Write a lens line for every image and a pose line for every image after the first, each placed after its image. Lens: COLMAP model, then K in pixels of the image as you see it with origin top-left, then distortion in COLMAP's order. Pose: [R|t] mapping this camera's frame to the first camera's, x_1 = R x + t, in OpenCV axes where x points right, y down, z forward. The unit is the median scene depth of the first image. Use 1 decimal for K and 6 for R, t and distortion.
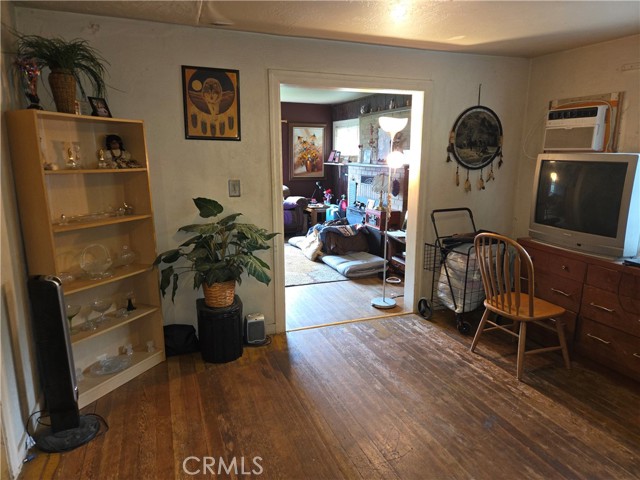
lens RADIAL K [[423.4, 0, 320.0], [0, 423.4, 240.0], [0, 0, 1]] dist [0.060172, -0.047414]
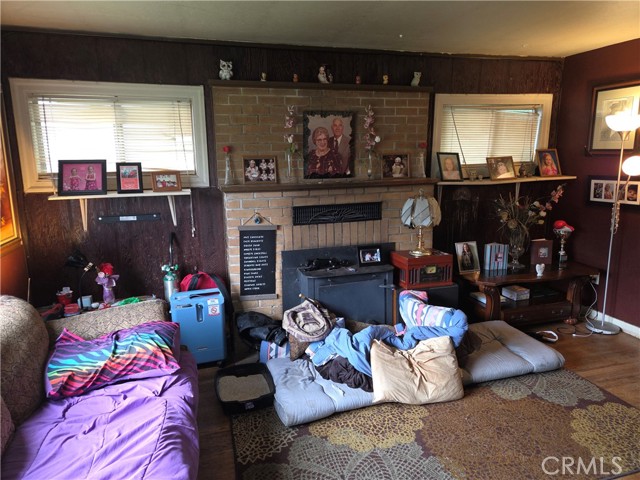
lens RADIAL K [[423.4, 0, 320.0], [0, 423.4, 240.0], [0, 0, 1]] dist [0.060172, -0.047414]
pose [[0.087346, -0.194366, 0.977032, -0.352782], [0.211842, 0.961972, 0.172432, -0.178098], [-0.973393, 0.191915, 0.125199, 0.823059]]
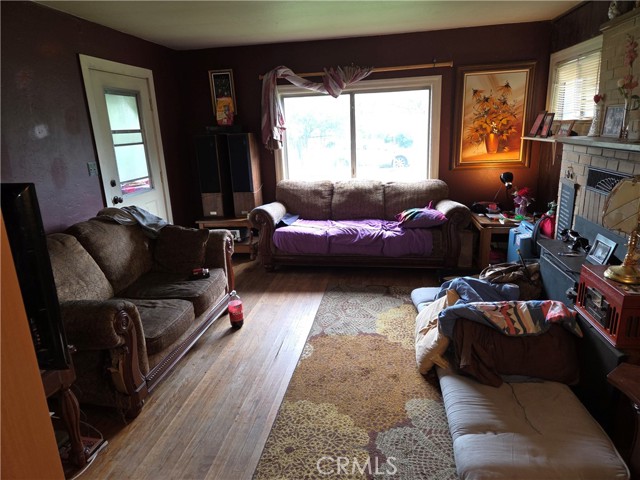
lens RADIAL K [[423.4, 0, 320.0], [0, 423.4, 240.0], [0, 0, 1]] dist [0.060172, -0.047414]
pose [[0.864874, 0.091920, -0.493501, 0.074468], [-0.057980, 0.994804, 0.083682, -0.091605], [0.498629, -0.043761, 0.865710, 0.444157]]
